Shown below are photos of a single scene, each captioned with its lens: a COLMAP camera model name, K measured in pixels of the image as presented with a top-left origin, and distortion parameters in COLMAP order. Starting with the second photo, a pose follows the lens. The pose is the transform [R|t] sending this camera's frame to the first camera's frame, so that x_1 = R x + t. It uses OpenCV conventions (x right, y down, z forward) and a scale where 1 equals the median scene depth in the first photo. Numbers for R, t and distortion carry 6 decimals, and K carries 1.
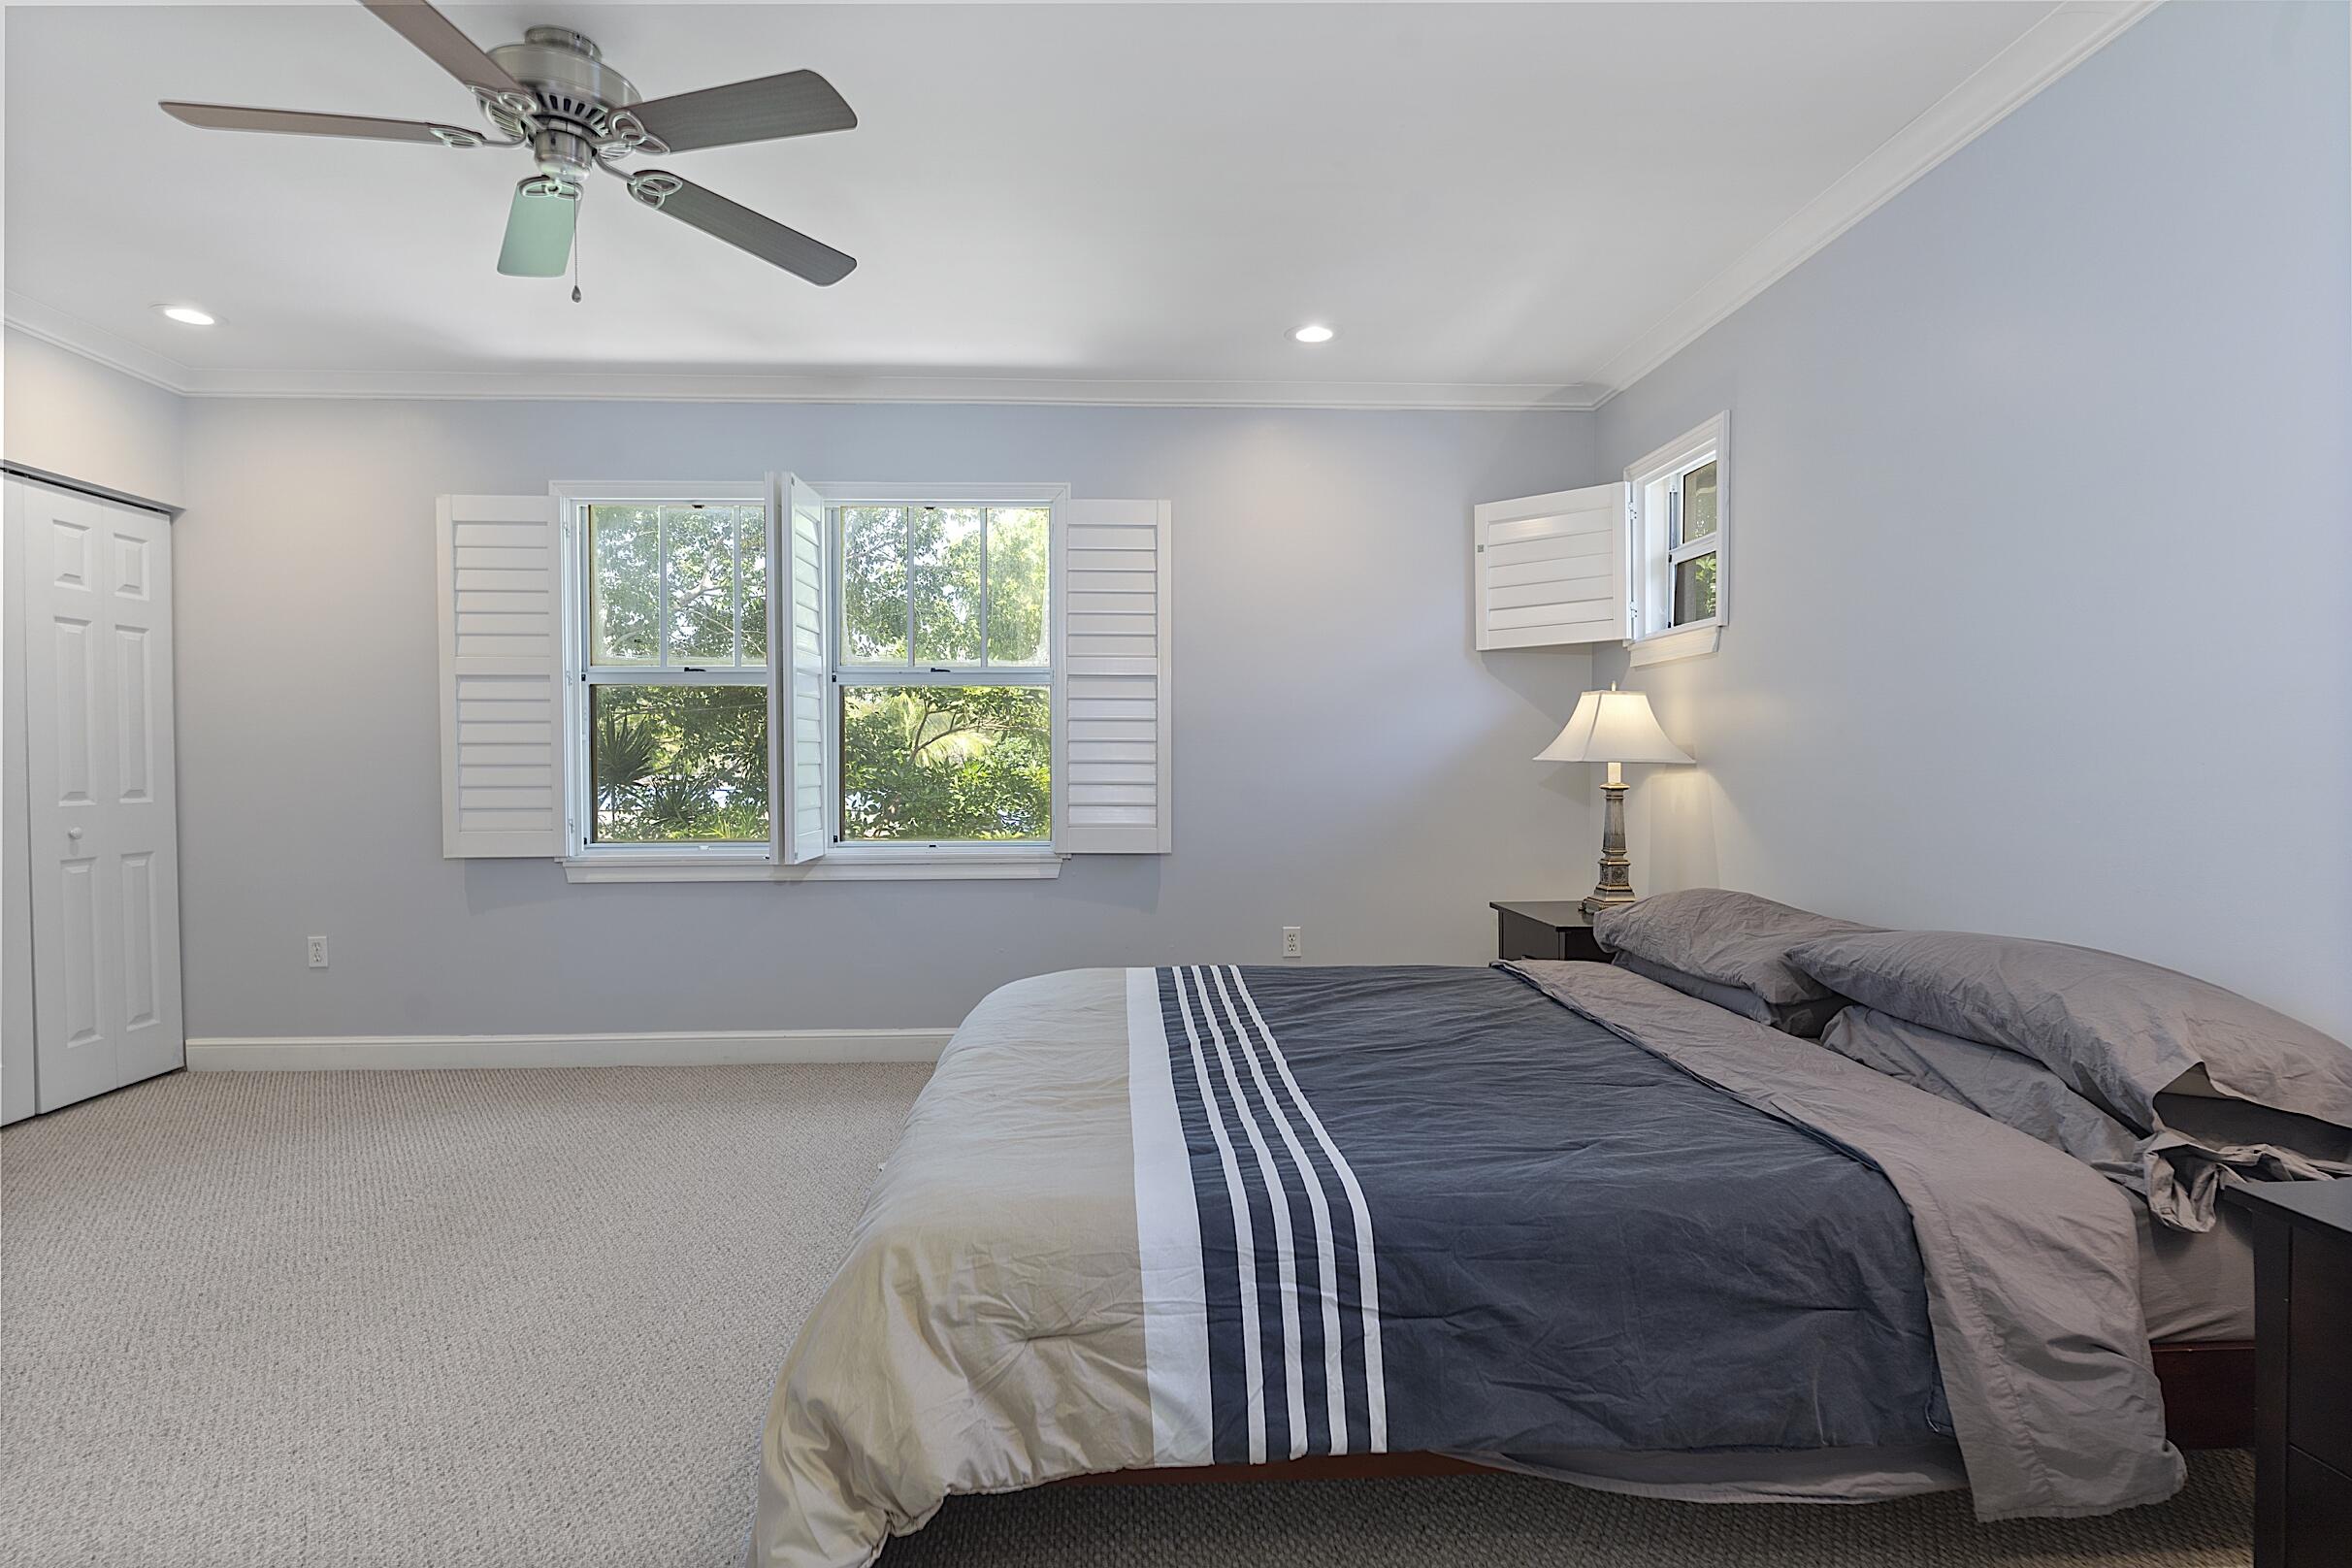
lens RADIAL K [[1220.9, 0, 1154.9], [0, 1220.9, 792.2], [0, 0, 1]] dist [0.000547, -0.000492]
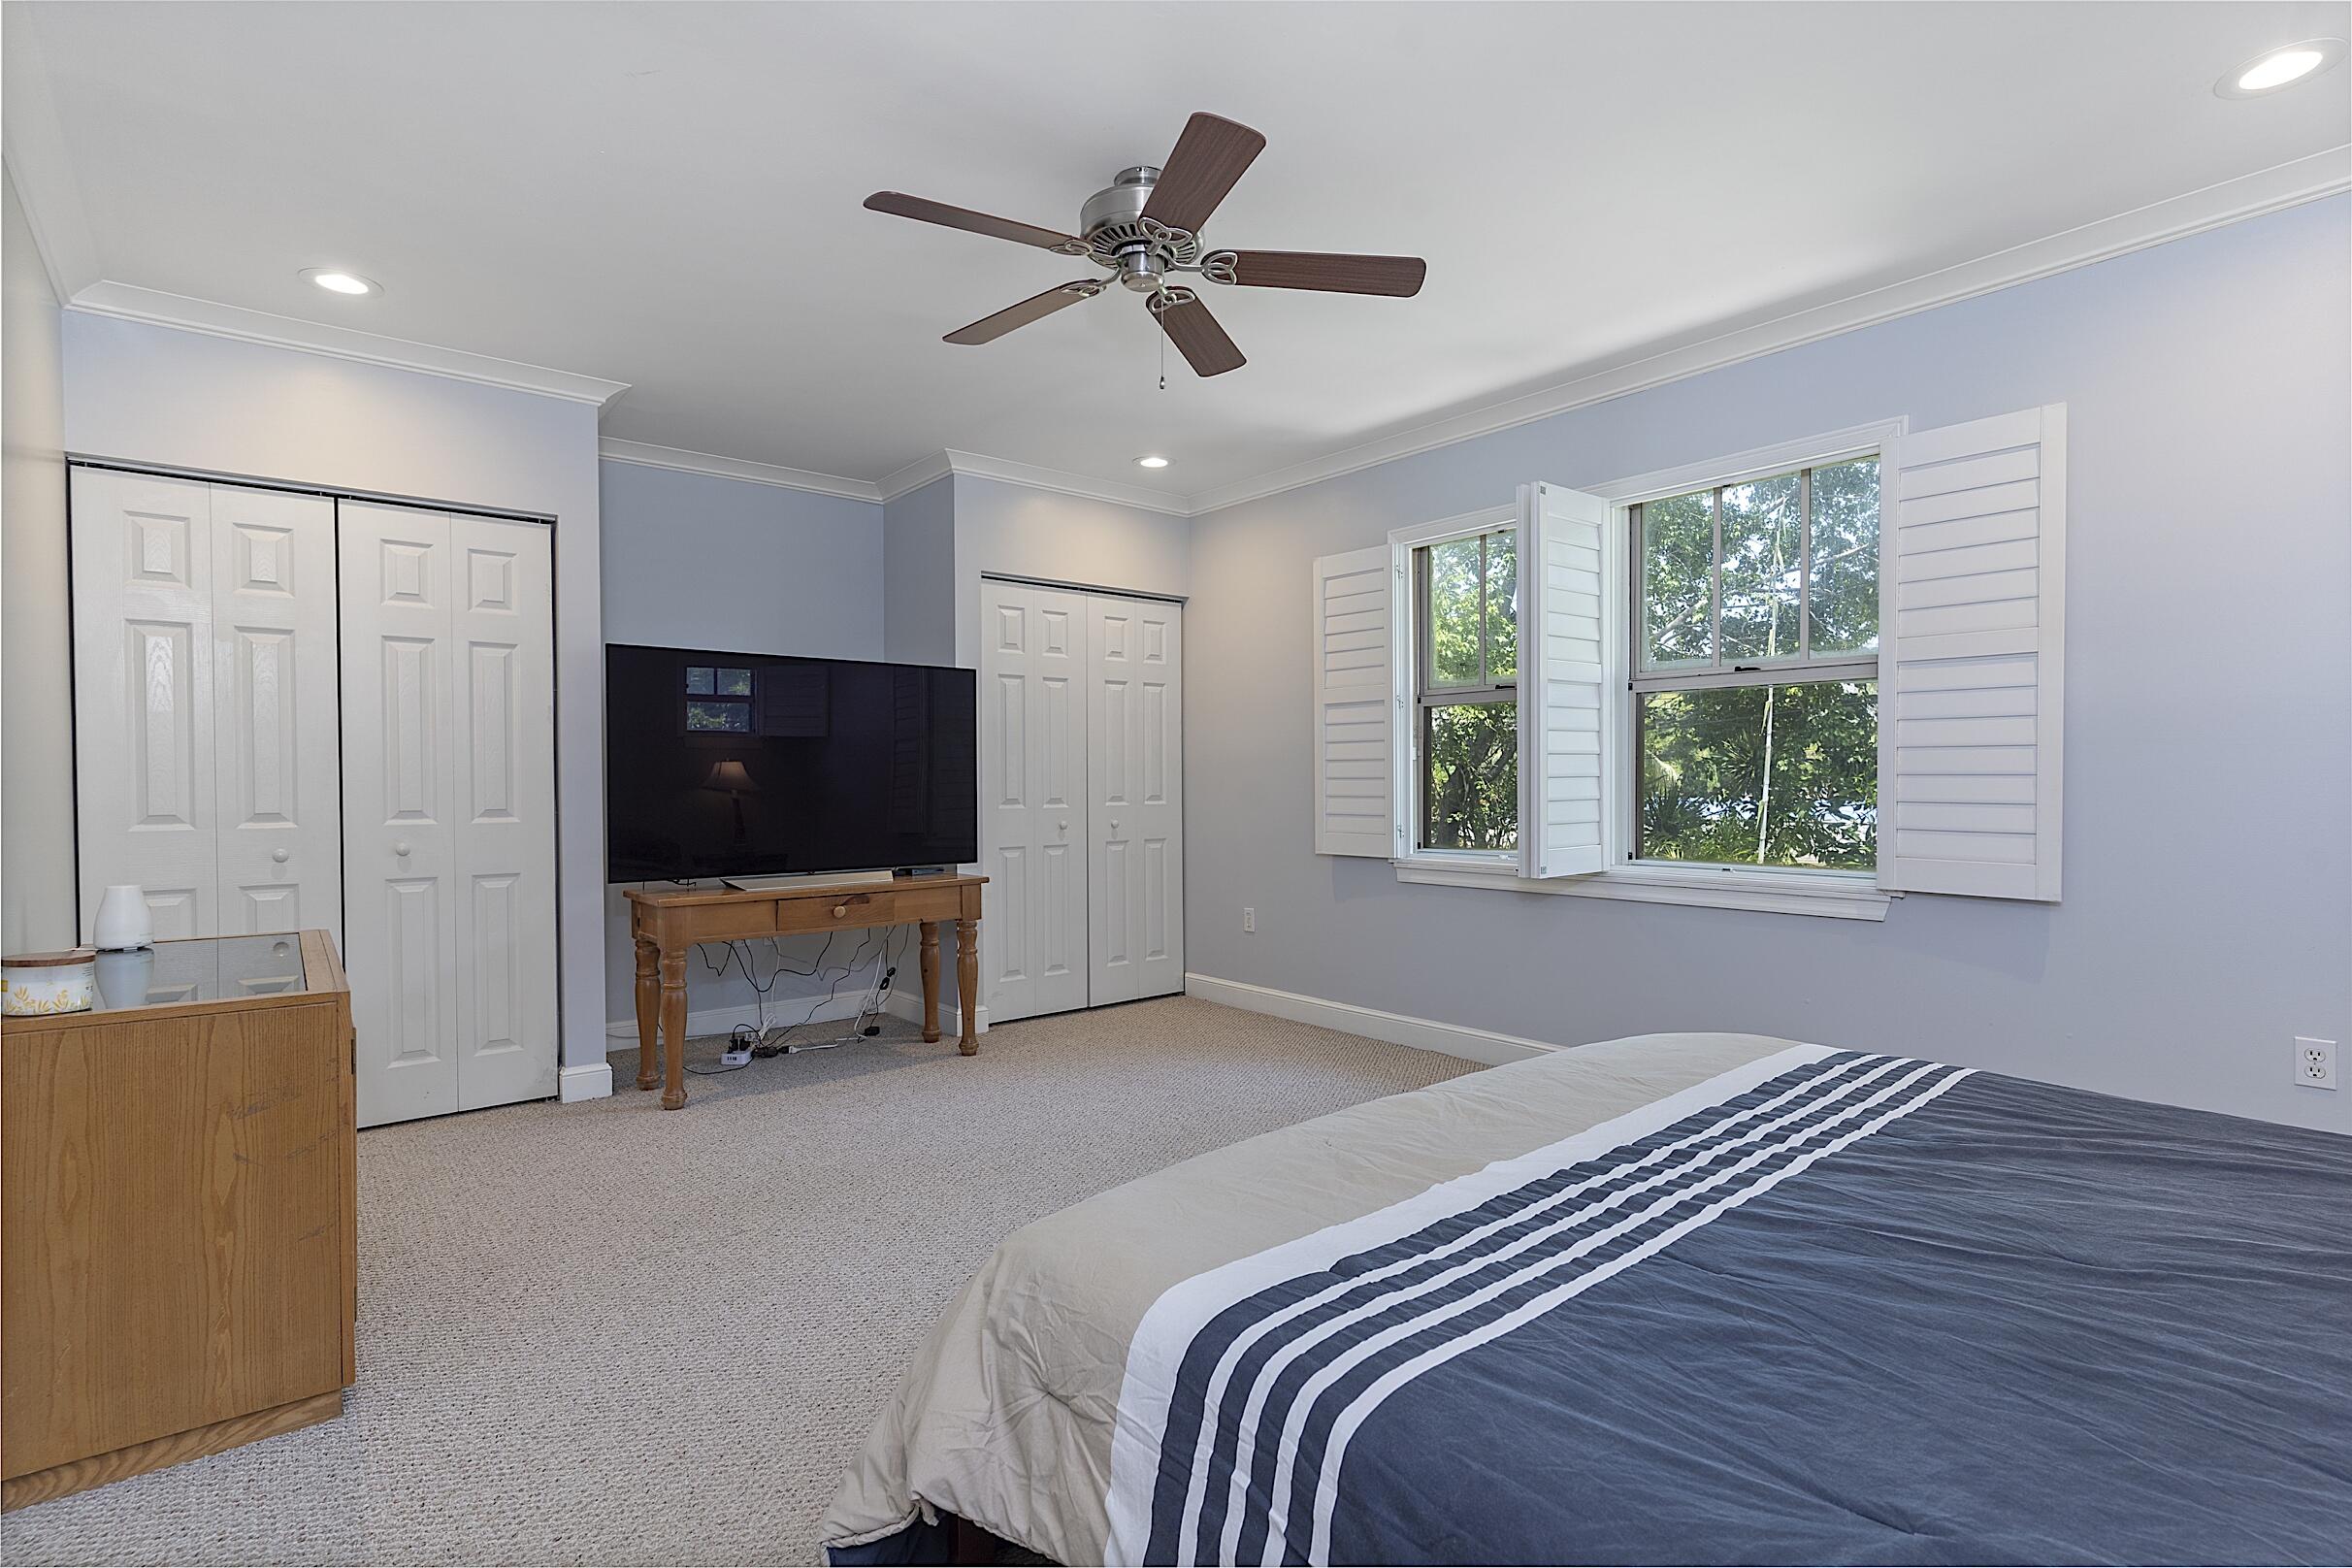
lens RADIAL K [[1123.7, 0, 1157.7], [0, 1123.7, 792.9], [0, 0, 1]] dist [0.001071, 0.000298]
pose [[0.595226, 0.009222, -0.803506, 0.234218], [-0.015496, 0.999880, -0.000003, -0.005031], [0.803409, 0.012453, 0.595297, 0.202167]]
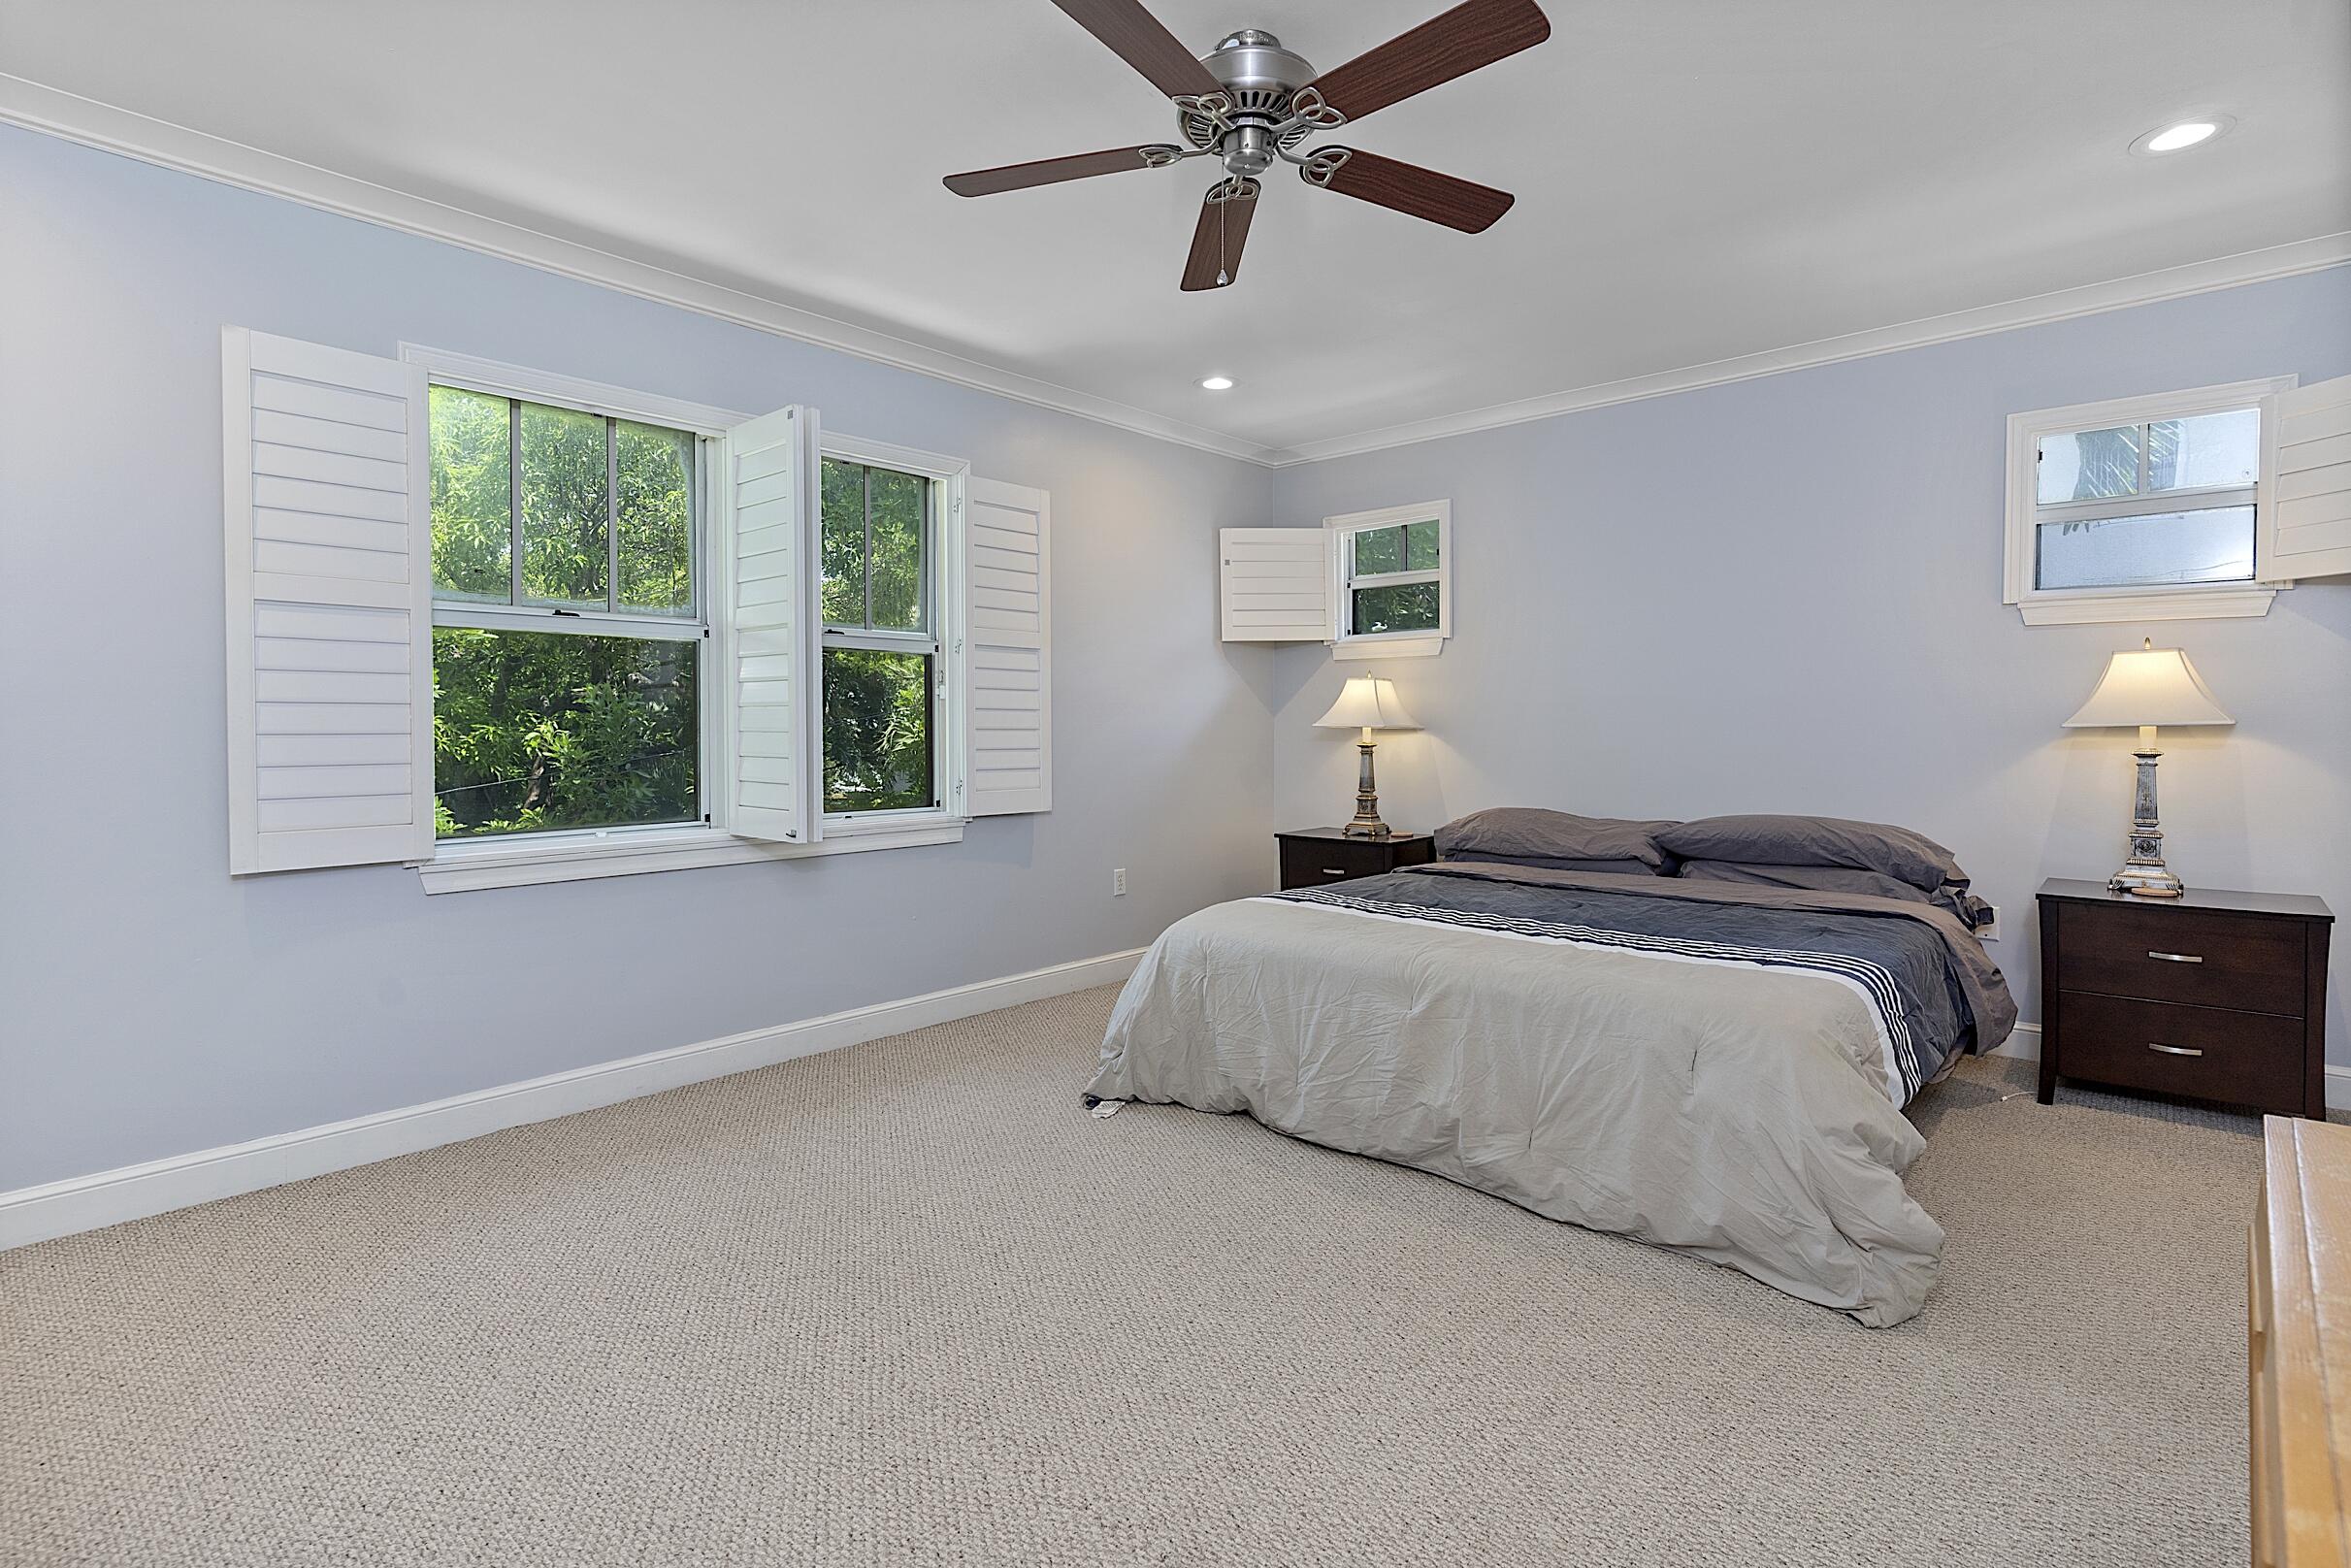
lens RADIAL K [[1162.4, 0, 1180.5], [0, 1162.4, 729.2], [0, 0, 1]] dist [-0.000836, -0.000116]
pose [[0.693123, -0.001605, 0.720817, -0.688237], [0.019977, 0.999656, -0.016984, -0.003622], [-0.720542, 0.026171, 0.692917, 0.197957]]
